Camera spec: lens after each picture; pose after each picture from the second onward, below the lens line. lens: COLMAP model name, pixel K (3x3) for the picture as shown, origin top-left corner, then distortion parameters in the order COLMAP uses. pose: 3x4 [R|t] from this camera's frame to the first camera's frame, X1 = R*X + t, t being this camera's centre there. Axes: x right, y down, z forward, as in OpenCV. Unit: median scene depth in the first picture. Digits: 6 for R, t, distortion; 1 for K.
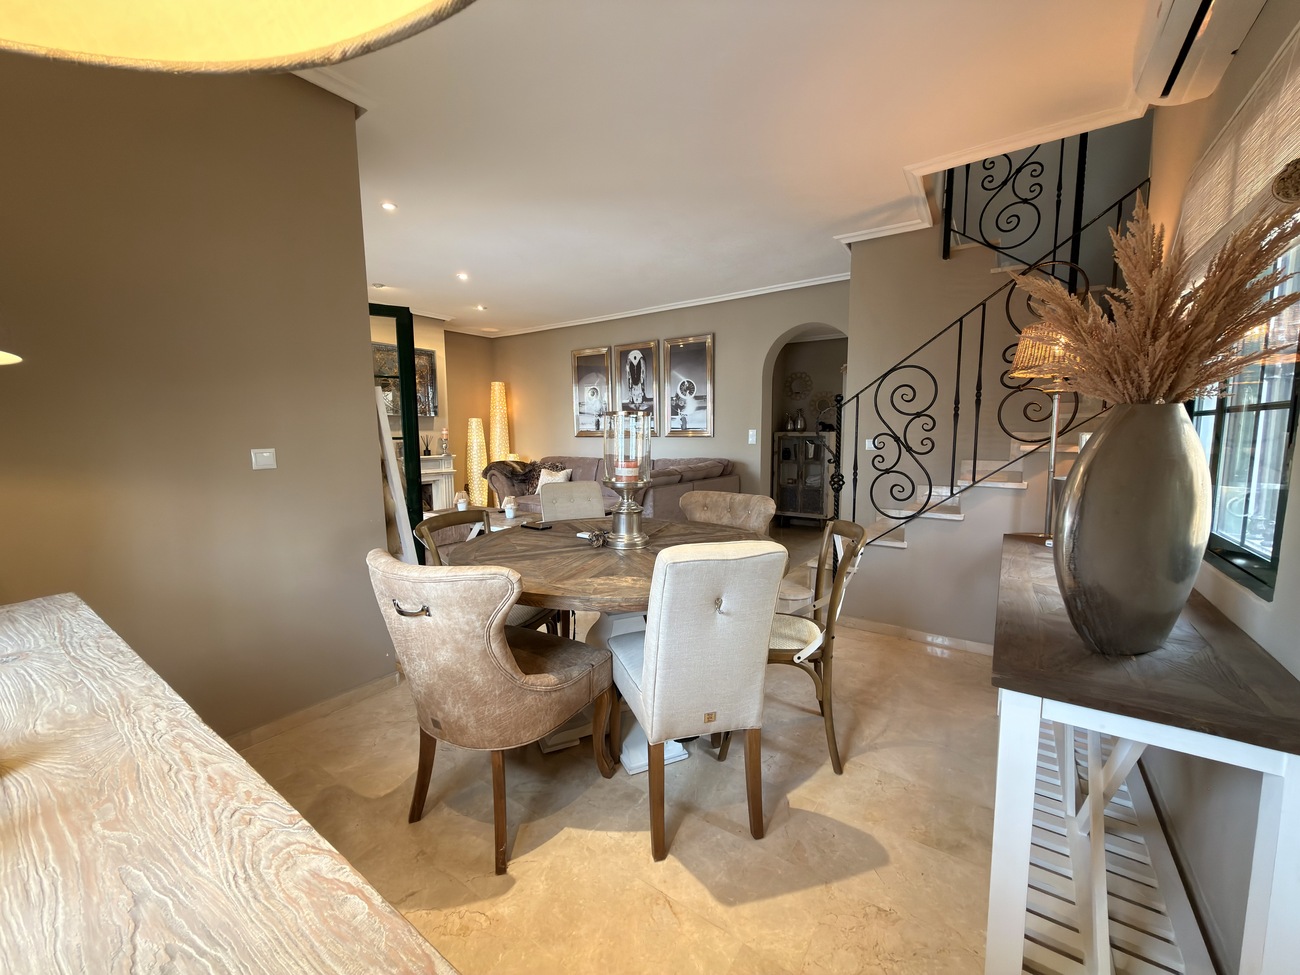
lens RADIAL K [[517.9, 0, 648.8], [0, 517.9, 485.4], [0, 0, 1]] dist [-0.000027, 0.000019]
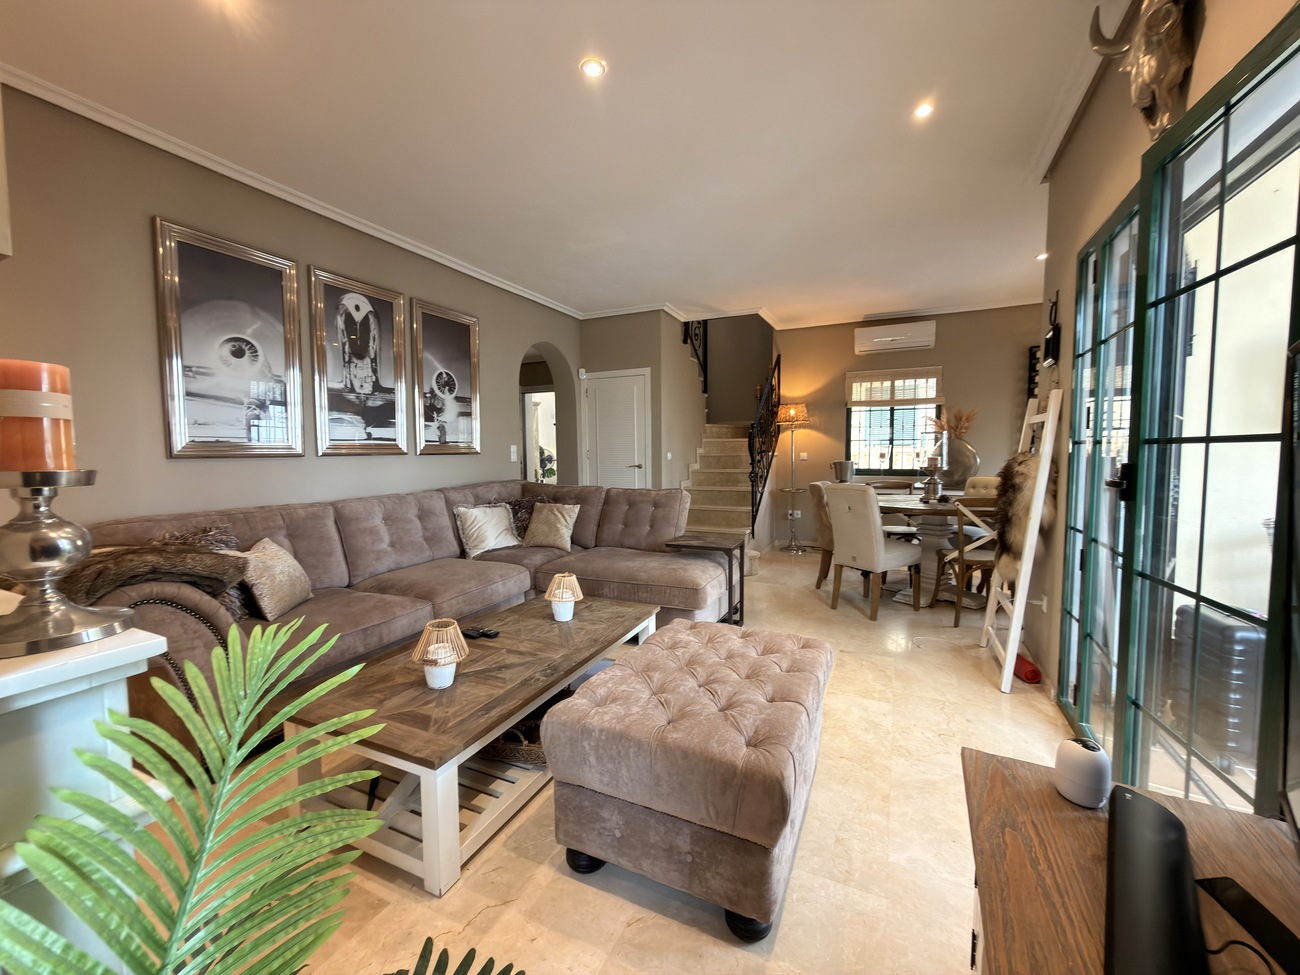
lens RADIAL K [[517.9, 0, 650.3], [0, 517.9, 483.8], [0, 0, 1]] dist [-0.000027, 0.000019]
pose [[-0.167161, -0.054907, 0.984399, -0.620408], [0.112795, 0.990827, 0.074419, -0.073065], [-0.979456, 0.123475, -0.159435, 0.821438]]
